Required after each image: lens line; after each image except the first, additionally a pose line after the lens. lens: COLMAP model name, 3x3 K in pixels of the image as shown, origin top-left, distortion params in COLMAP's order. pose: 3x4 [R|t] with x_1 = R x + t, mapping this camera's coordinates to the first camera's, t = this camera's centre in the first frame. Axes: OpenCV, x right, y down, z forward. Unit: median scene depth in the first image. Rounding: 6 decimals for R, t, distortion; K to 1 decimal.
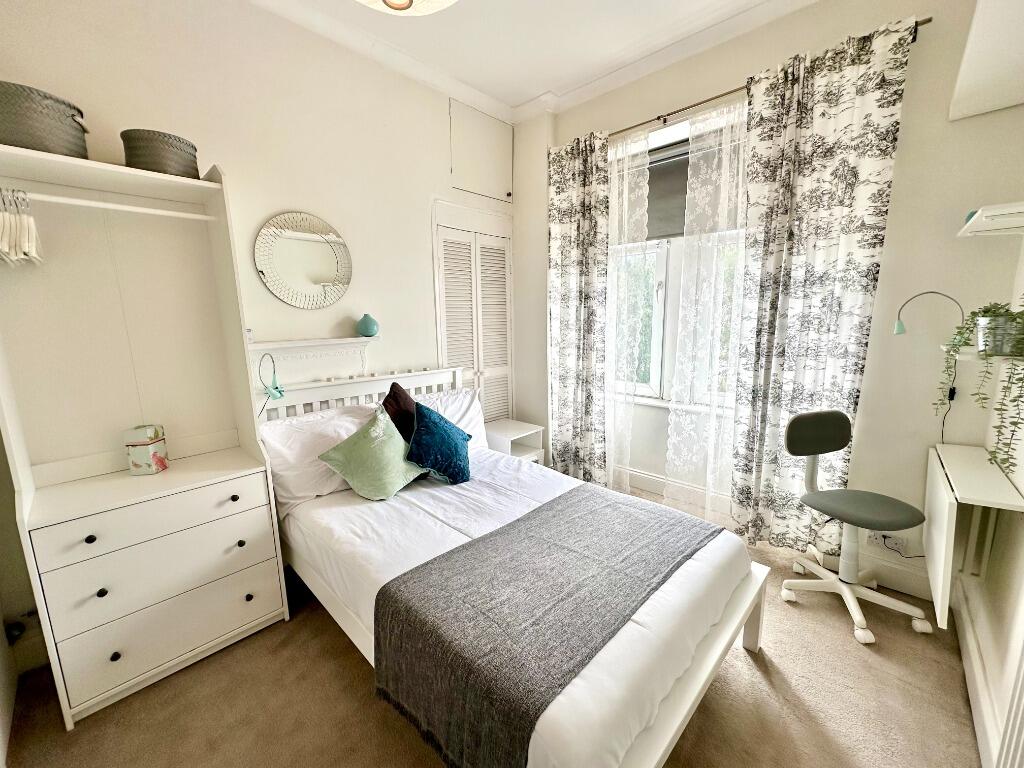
lens RADIAL K [[409.1, 0, 514.9], [0, 409.1, 382.0], [0, 0, 1]] dist [0.000231, 0.000072]
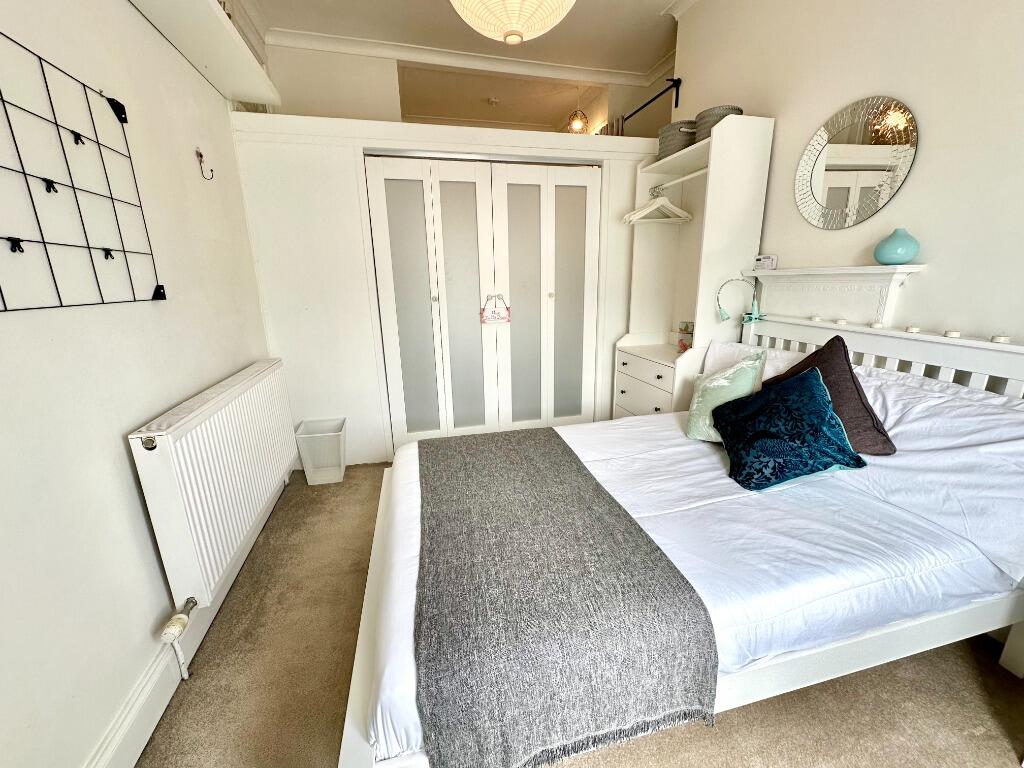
lens RADIAL K [[409.1, 0, 512.6], [0, 409.1, 381.4], [0, 0, 1]] dist [0.000231, 0.000072]
pose [[-0.534649, 0.241511, -0.809829, 0.611809], [-0.106723, 0.931324, 0.348202, -0.118215], [0.838308, 0.272593, -0.472157, 0.982381]]
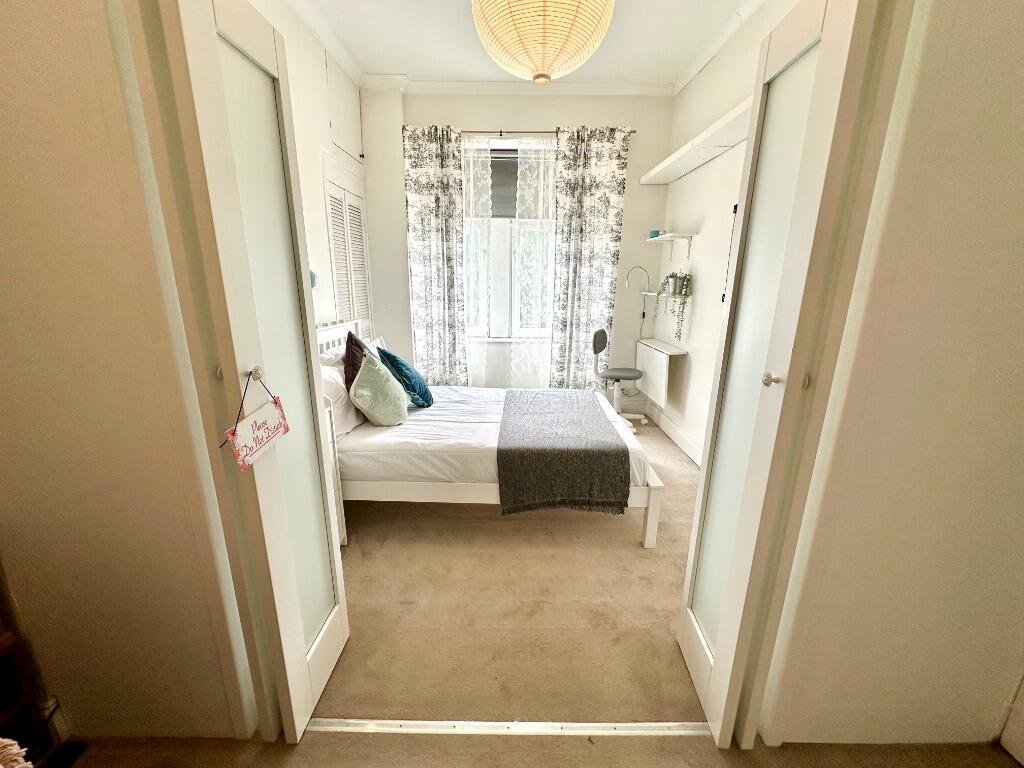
lens RADIAL K [[409.1, 0, 510.0], [0, 409.1, 382.4], [0, 0, 1]] dist [0.000231, 0.000072]
pose [[0.727802, -0.149290, 0.669341, -0.787524], [0.089040, 0.988327, 0.123620, 0.041092], [-0.679983, -0.030373, 0.732599, -0.092900]]
